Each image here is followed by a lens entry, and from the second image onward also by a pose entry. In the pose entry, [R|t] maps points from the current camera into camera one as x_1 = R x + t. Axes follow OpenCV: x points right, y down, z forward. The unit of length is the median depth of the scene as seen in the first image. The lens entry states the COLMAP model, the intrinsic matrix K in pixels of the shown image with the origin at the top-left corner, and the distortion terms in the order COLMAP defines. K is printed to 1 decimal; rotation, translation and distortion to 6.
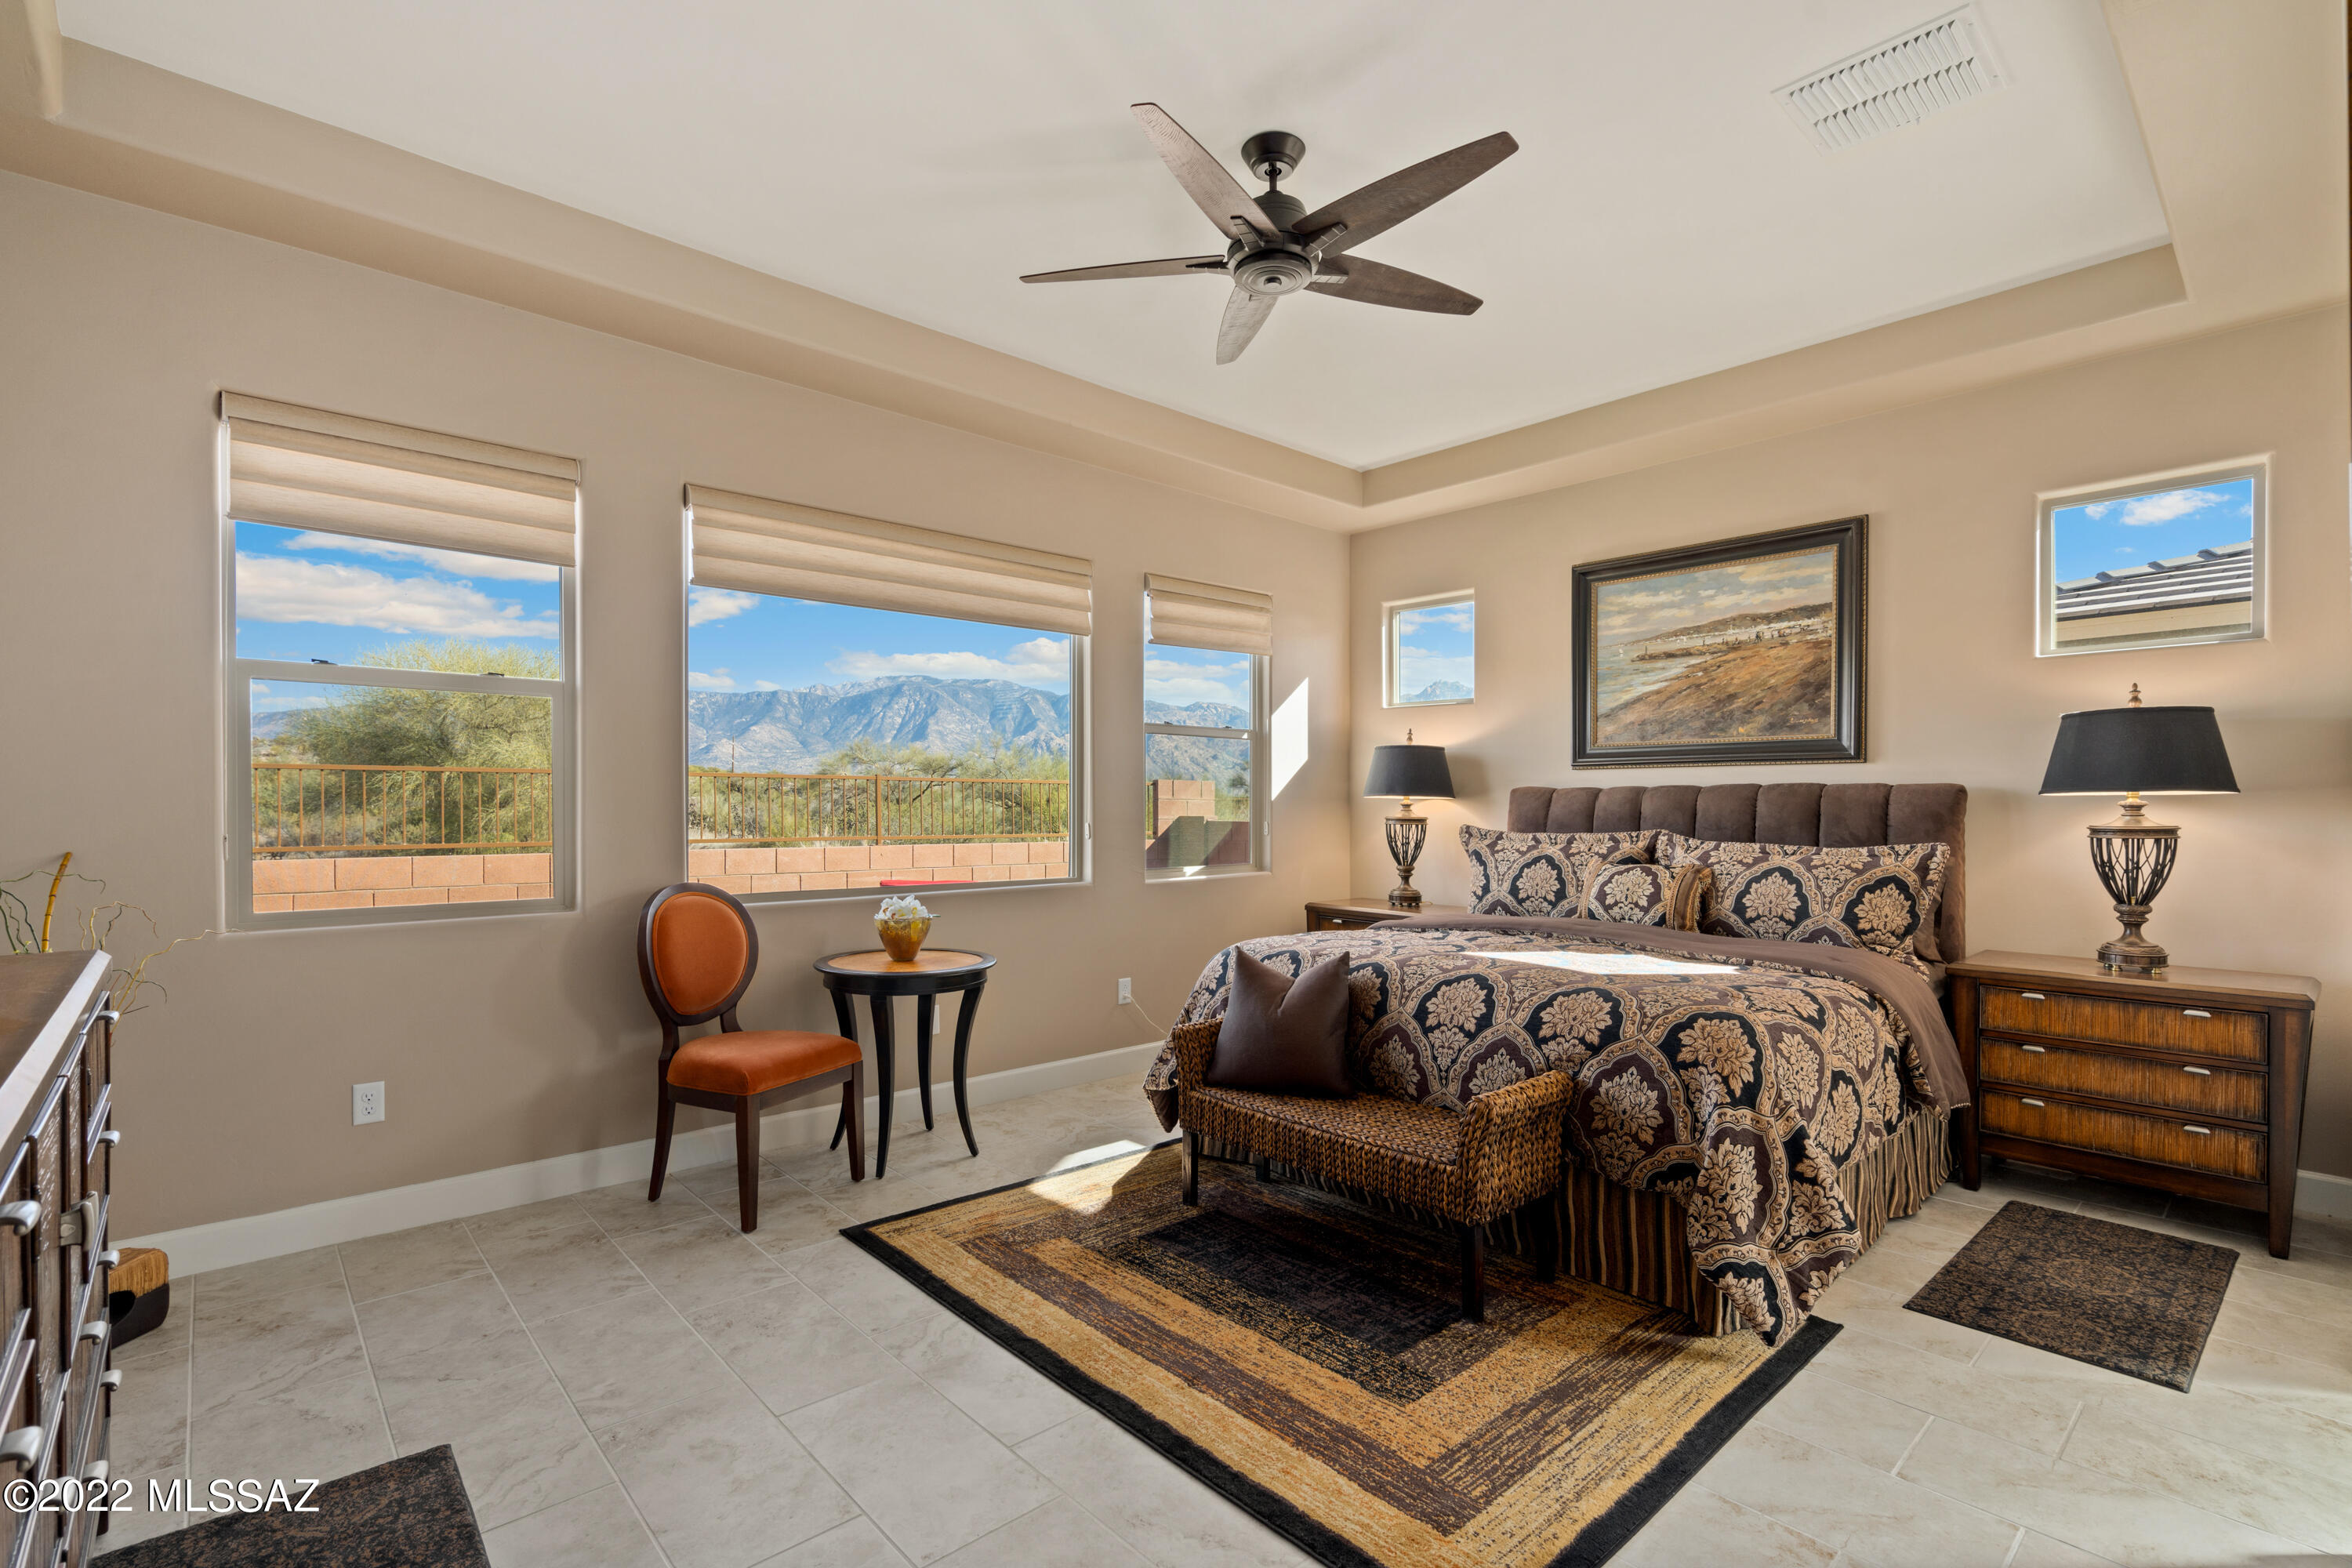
lens RADIAL K [[1074.0, 0, 1168.8], [0, 1074.0, 815.2], [0, 0, 1]] dist [-0.003514, 0.001369]
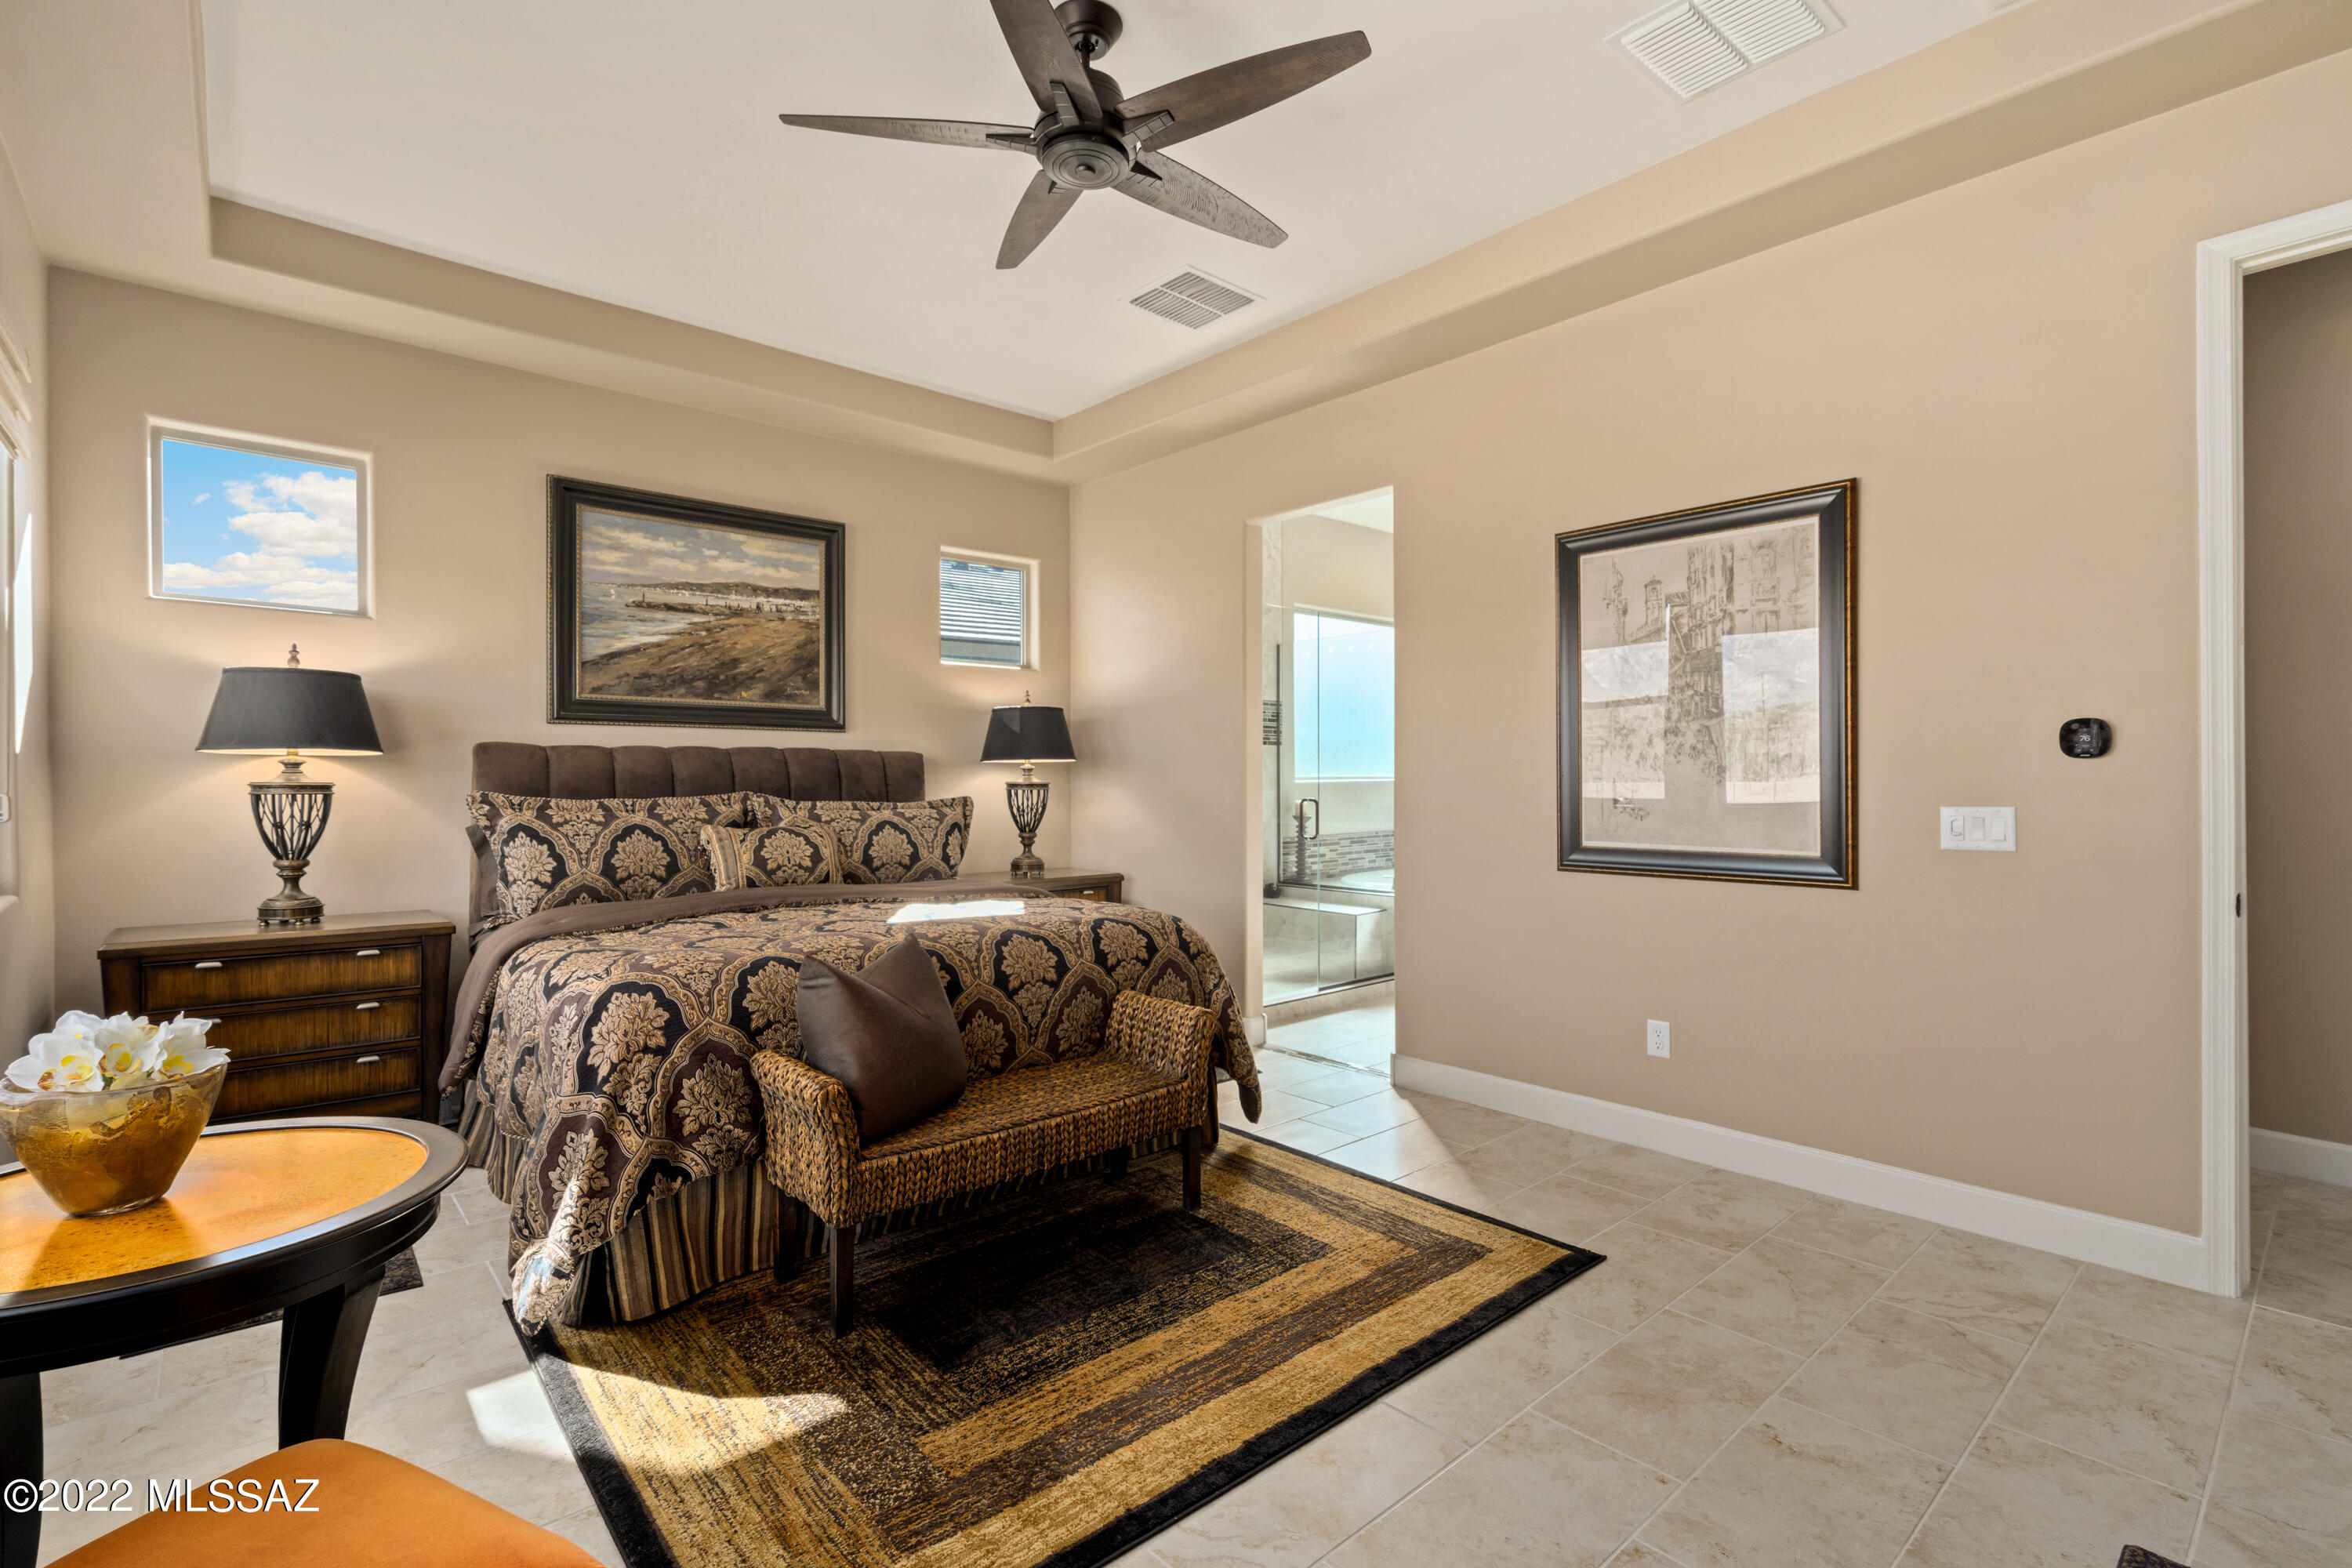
lens RADIAL K [[1074.0, 0, 1180.4], [0, 1074.0, 782.2], [0, 0, 1]] dist [-0.003514, 0.001369]
pose [[0.003813, -0.010971, 0.999933, -0.507616], [0.001115, 0.999939, 0.010966, -0.005239], [-0.999992, 0.001073, 0.003825, 0.578394]]
